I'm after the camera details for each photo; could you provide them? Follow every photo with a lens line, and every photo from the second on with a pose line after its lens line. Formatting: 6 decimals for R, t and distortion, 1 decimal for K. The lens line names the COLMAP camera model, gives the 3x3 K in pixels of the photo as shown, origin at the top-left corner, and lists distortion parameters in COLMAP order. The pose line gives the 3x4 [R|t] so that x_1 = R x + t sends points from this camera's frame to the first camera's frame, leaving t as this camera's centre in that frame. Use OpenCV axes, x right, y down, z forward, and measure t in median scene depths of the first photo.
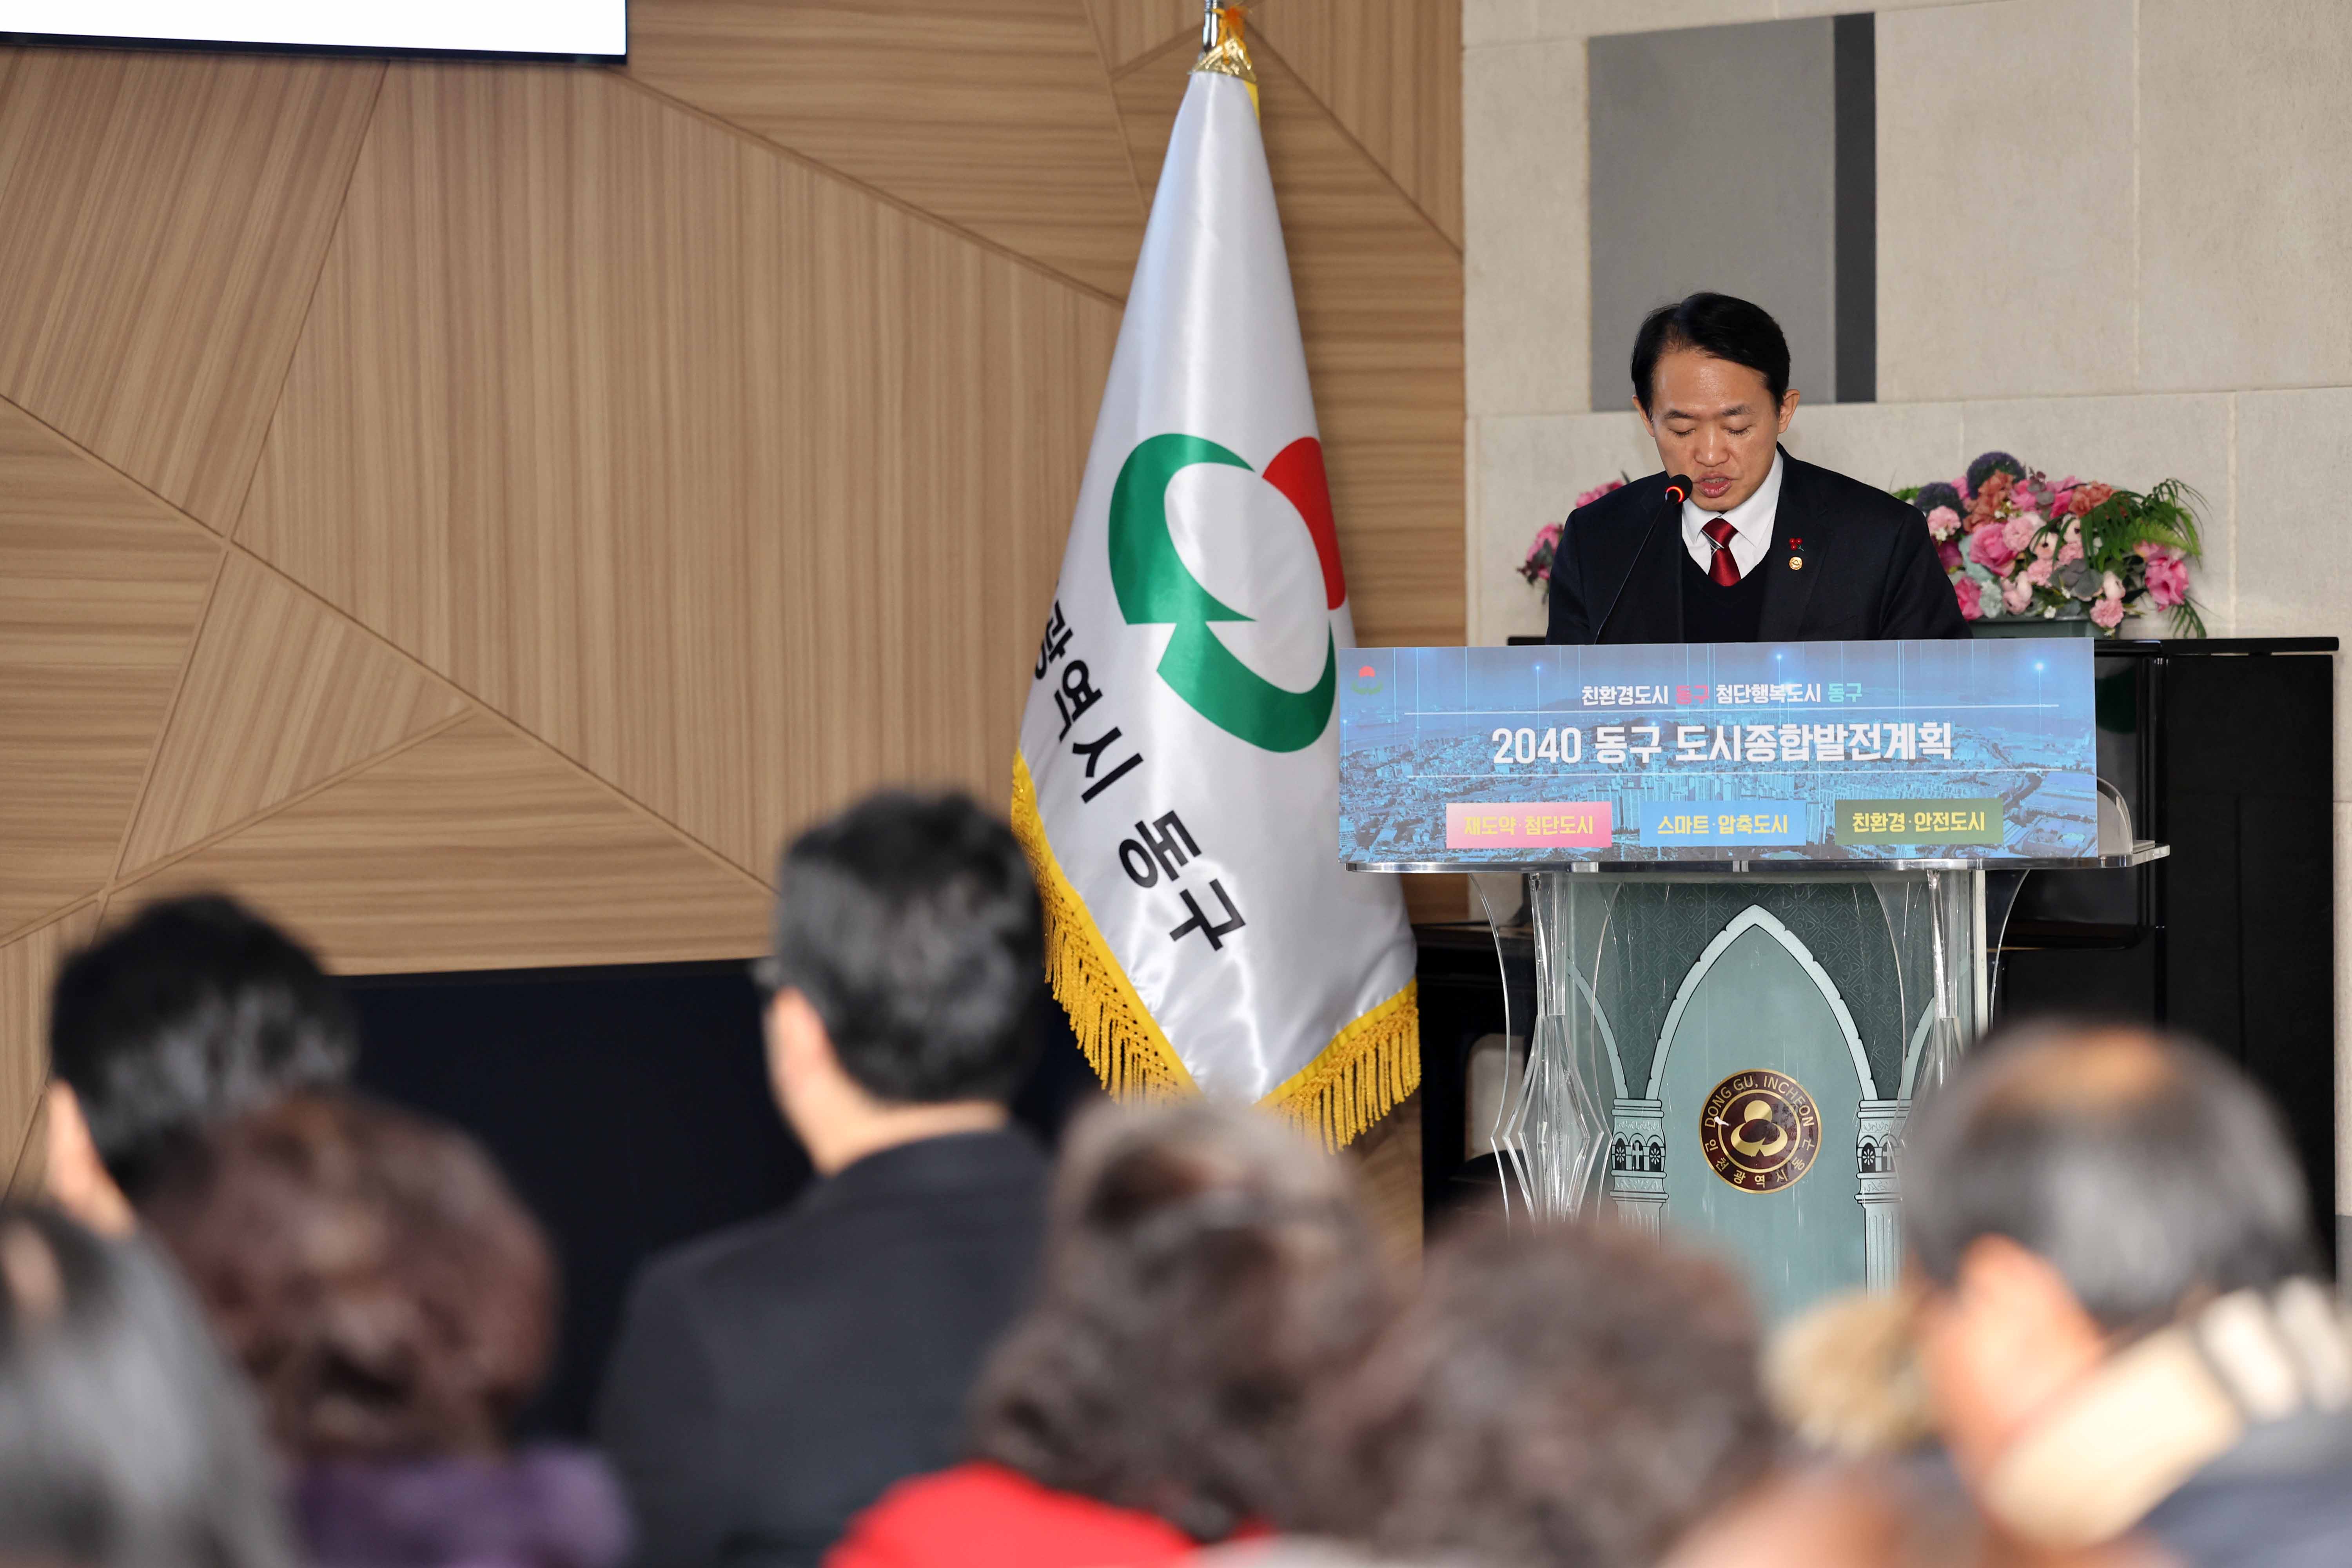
lens RADIAL K [[9289.6, 0, 1177.2], [0, 9289.6, 828.3], [0, 0, 1]] dist [0.516905, -3.574262]
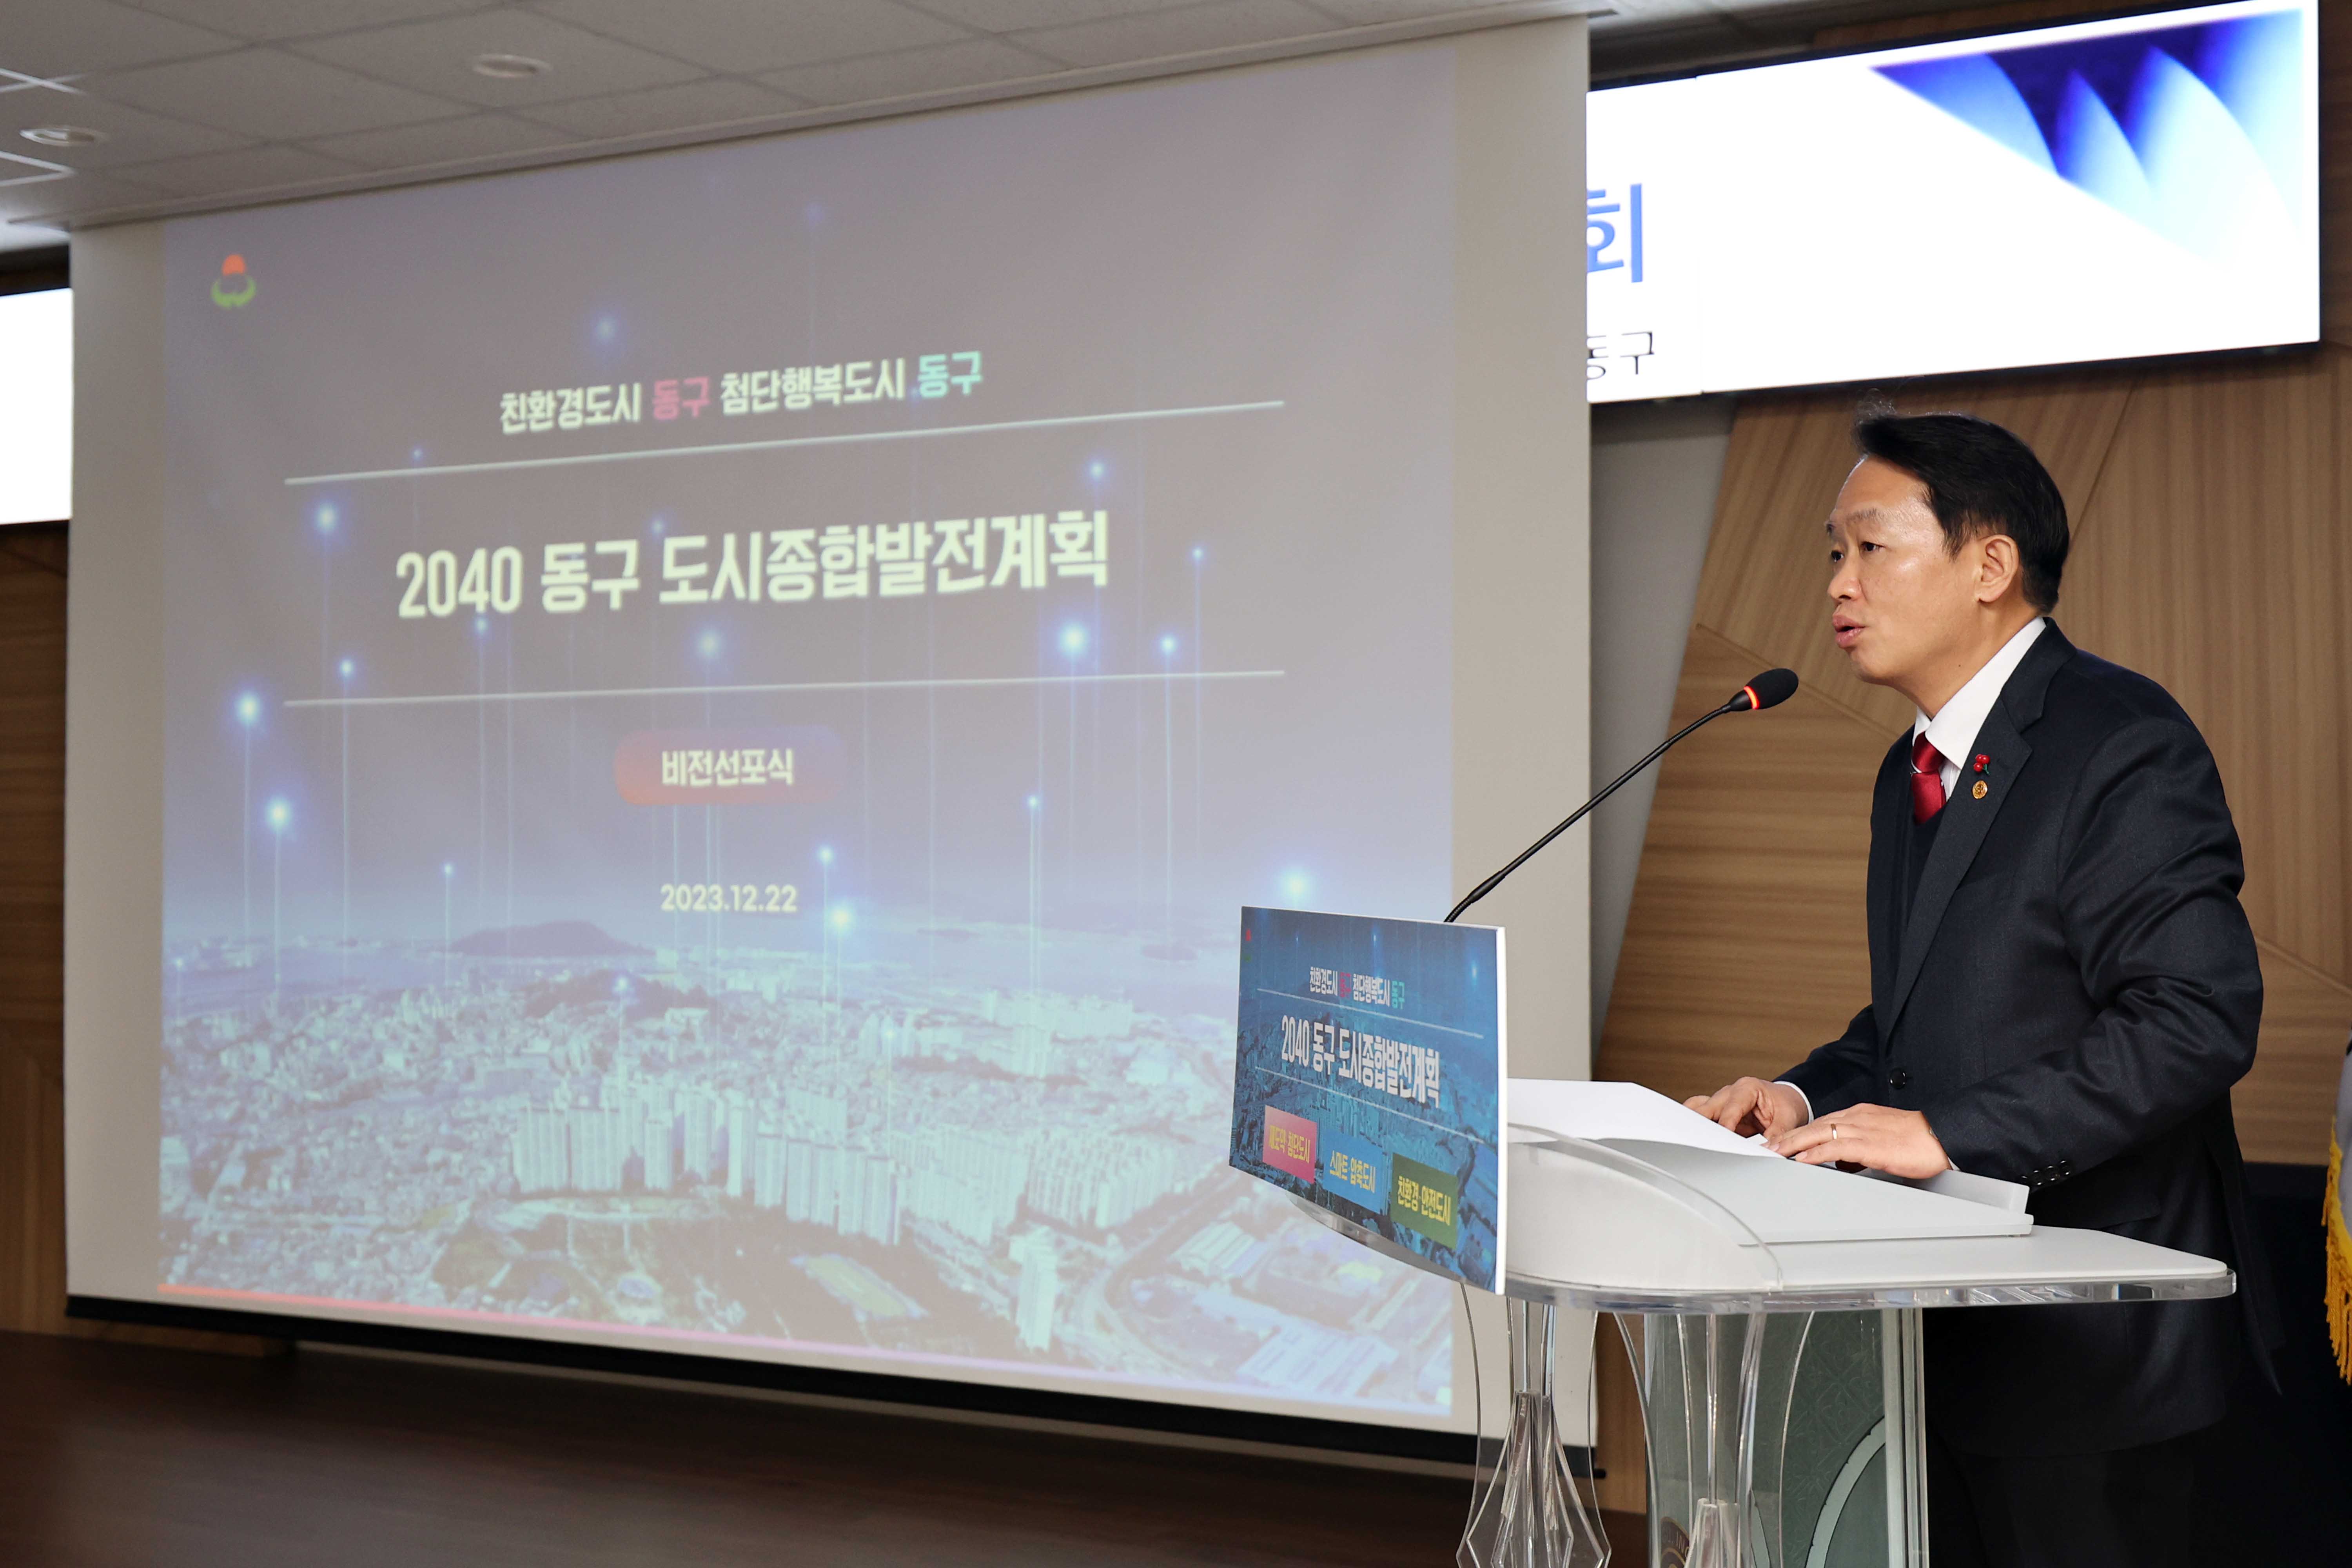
lens RADIAL K [[3113.7, 0, 1176.0], [0, 3113.7, 784.0], [0, 0, 1]] dist [0.017019, 0.015699]
pose [[0.407198, -0.006919, -0.913314, 0.225808], [-0.023670, 0.999555, -0.018126, -0.021110], [0.913033, 0.028999, 0.406853, 0.742079]]
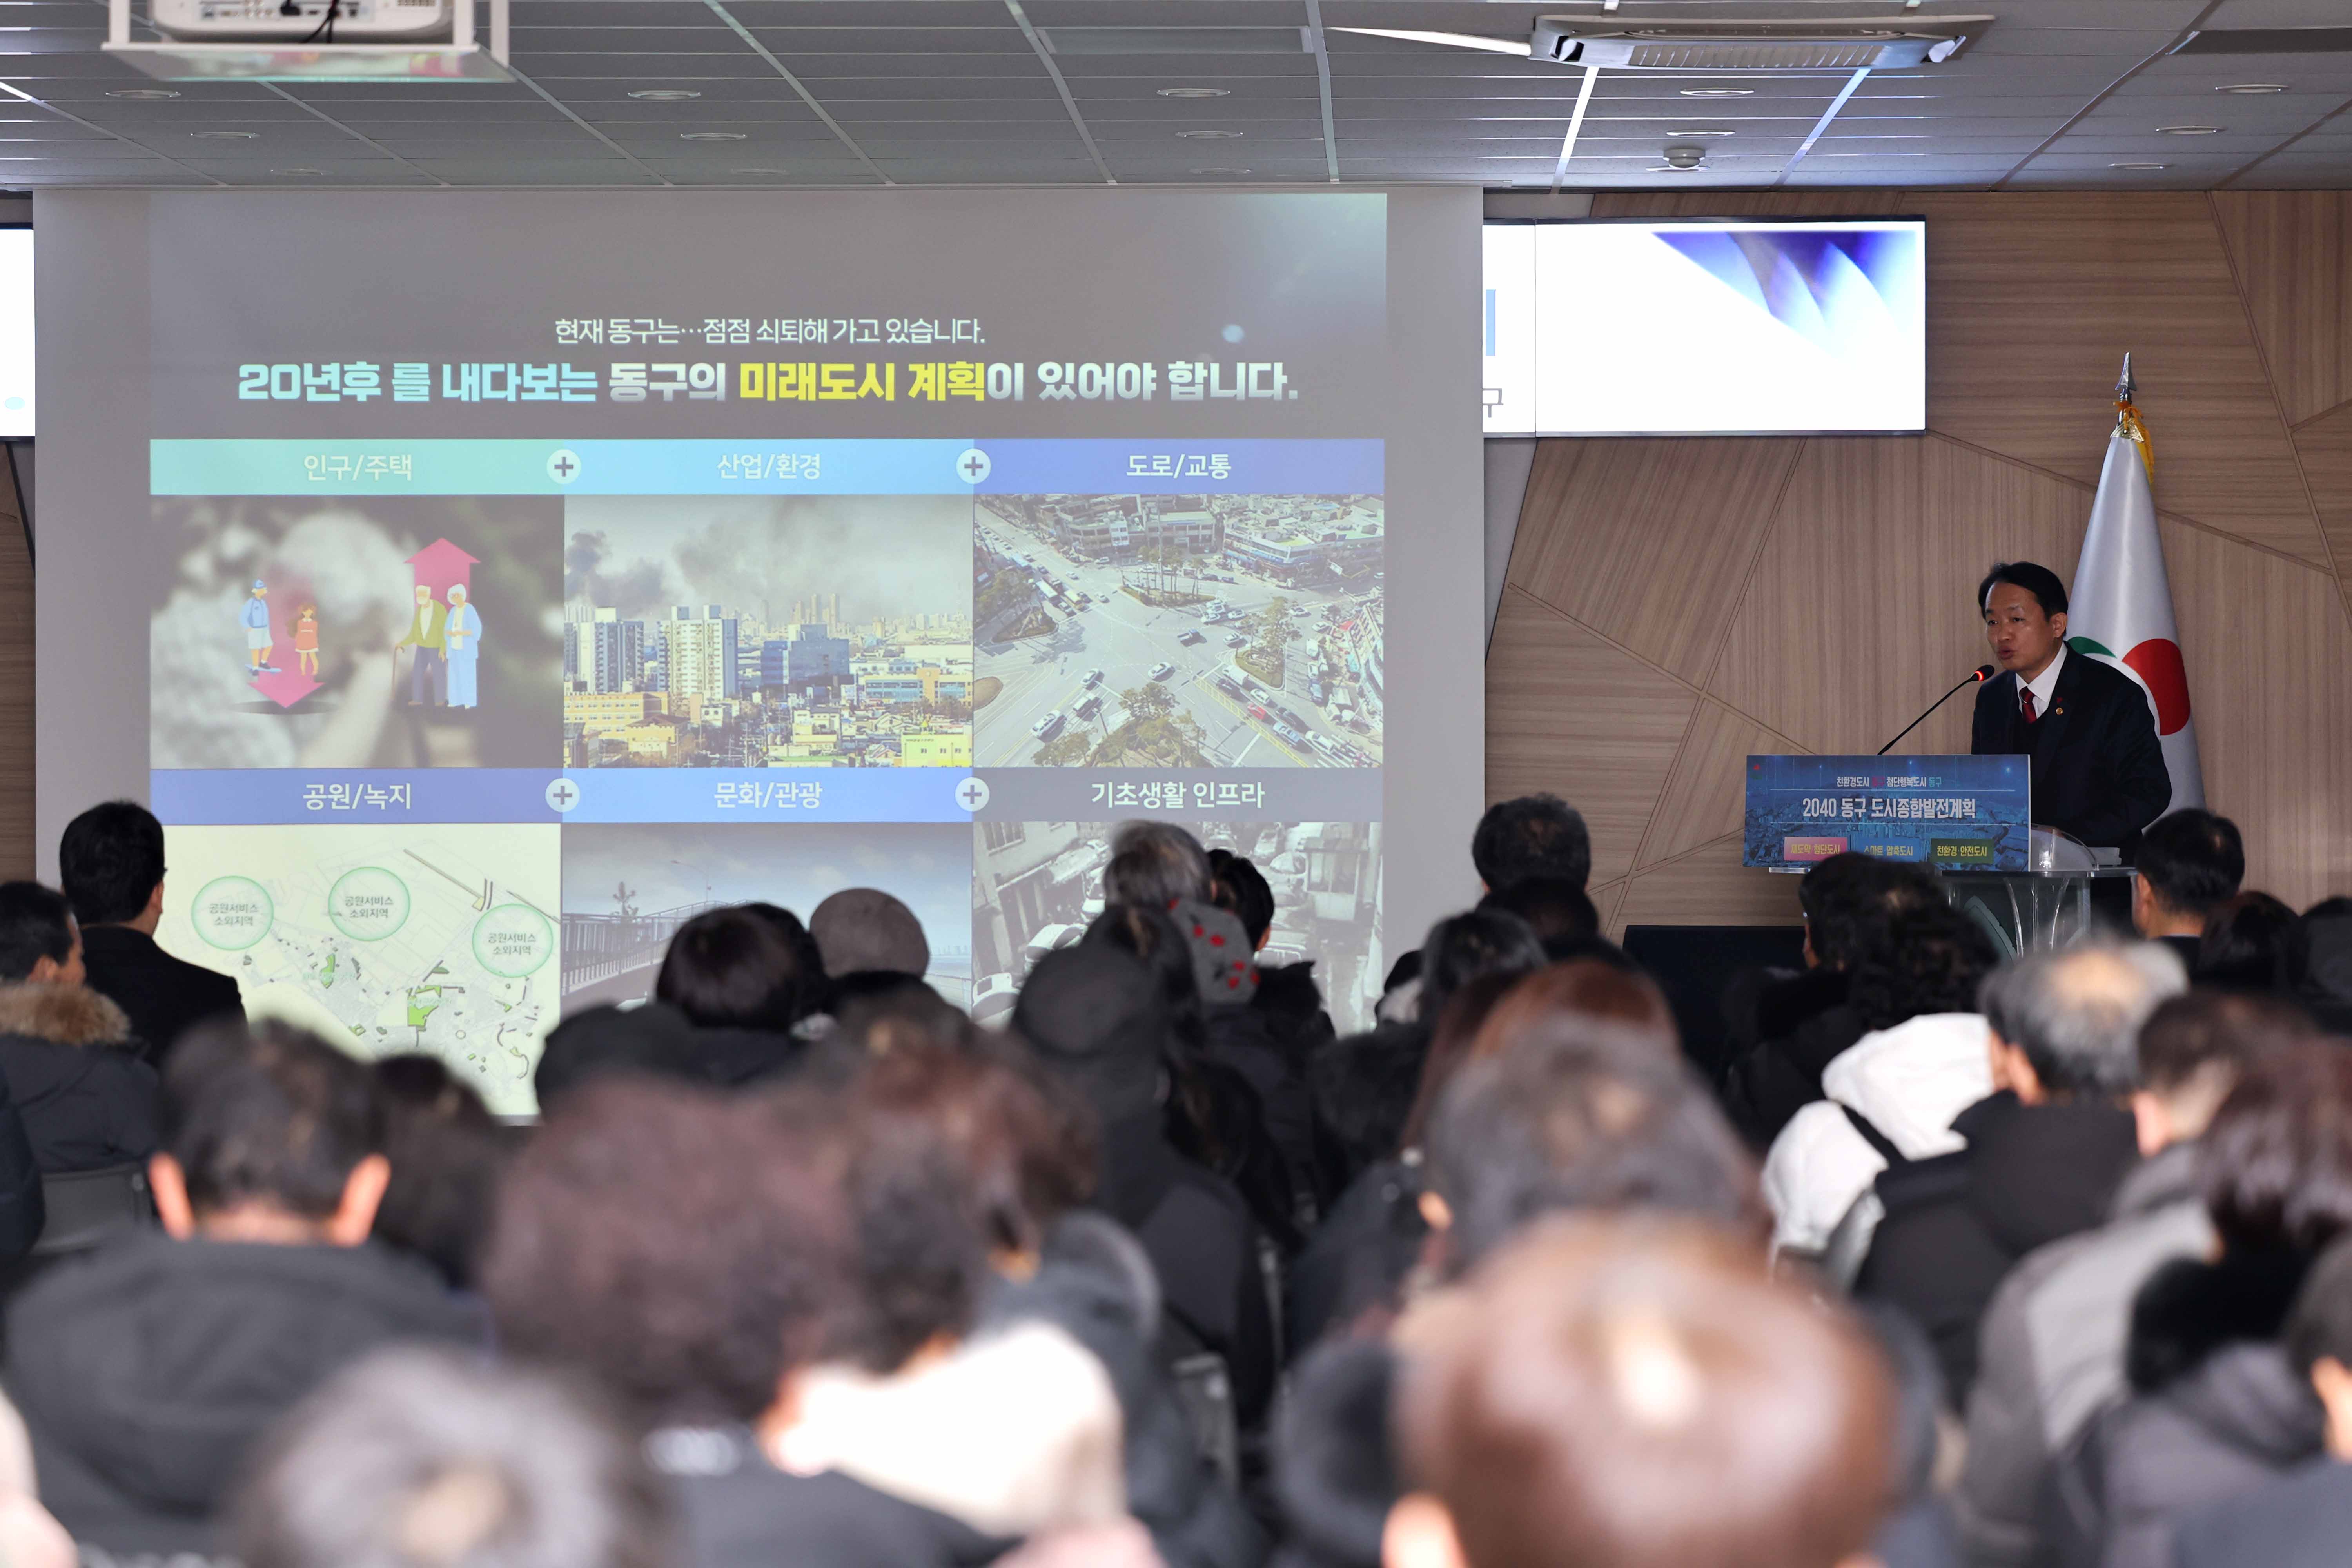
lens RADIAL K [[7012.8, 0, 1176.0], [0, 7012.8, 784.0], [0, 0, 1]] dist [0.061817, -0.106832]
pose [[0.789107, 0.014718, -0.614079, 0.686647], [-0.022227, 0.999742, -0.004601, -0.003474], [0.613853, 0.017280, 0.789231, -0.183646]]
